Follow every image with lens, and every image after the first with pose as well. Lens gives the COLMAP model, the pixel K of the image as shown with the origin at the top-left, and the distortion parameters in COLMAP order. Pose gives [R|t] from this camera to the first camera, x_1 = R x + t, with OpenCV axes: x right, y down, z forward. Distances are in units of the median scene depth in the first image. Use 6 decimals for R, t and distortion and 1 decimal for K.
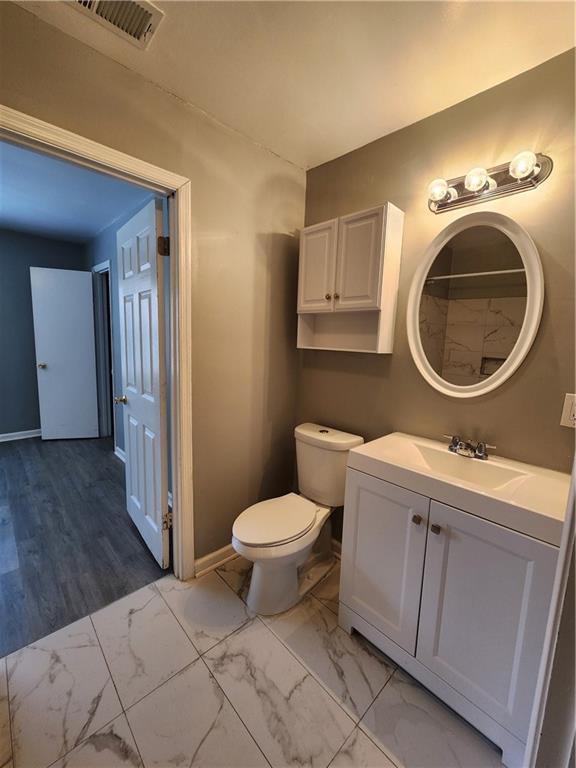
lens RADIAL K [[316.8, 0, 293.8], [0, 316.8, 380.7], [0, 0, 1]] dist [0.000325, -0.000395]
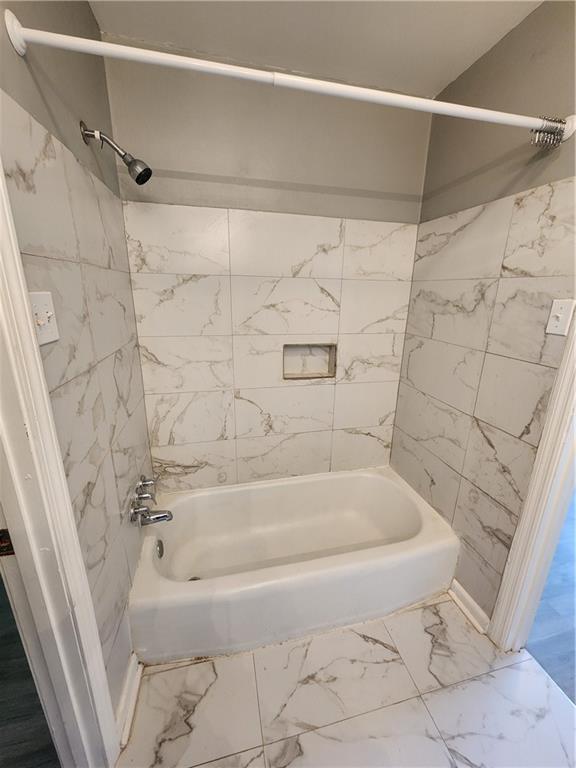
lens RADIAL K [[316.8, 0, 298.2], [0, 316.8, 383.1], [0, 0, 1]] dist [0.000325, -0.000395]
pose [[-0.494048, 0.197386, -0.846732, 0.089668], [-0.166945, 0.934229, 0.315191, -0.090148], [0.853256, 0.297078, -0.428601, 0.363482]]
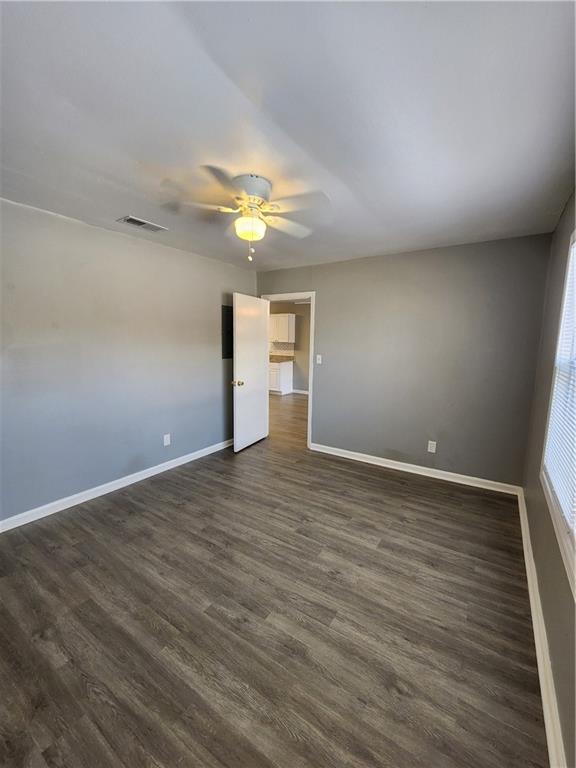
lens RADIAL K [[316.8, 0, 300.0], [0, 316.8, 397.2], [0, 0, 1]] dist [0.000325, -0.000395]
pose [[-0.972836, -0.021063, -0.230533, -1.470385], [-0.092892, 0.947678, 0.305412, -0.359134], [0.212039, 0.318531, -0.923893, 1.814610]]
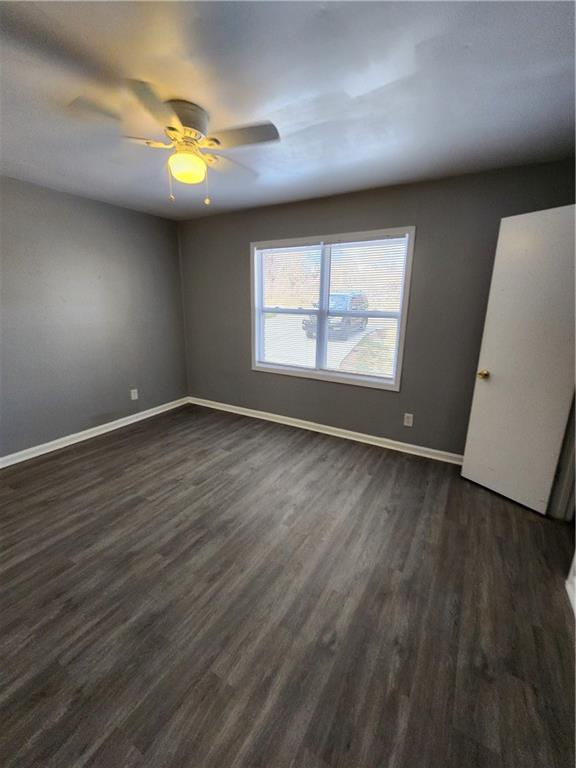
lens RADIAL K [[316.8, 0, 297.2], [0, 316.8, 385.6], [0, 0, 1]] dist [0.000325, -0.000395]
pose [[0.276305, 0.205639, -0.938812, -0.528460], [-0.135122, 0.975450, 0.173896, -0.155784], [0.951524, 0.078805, 0.297308, 0.819251]]
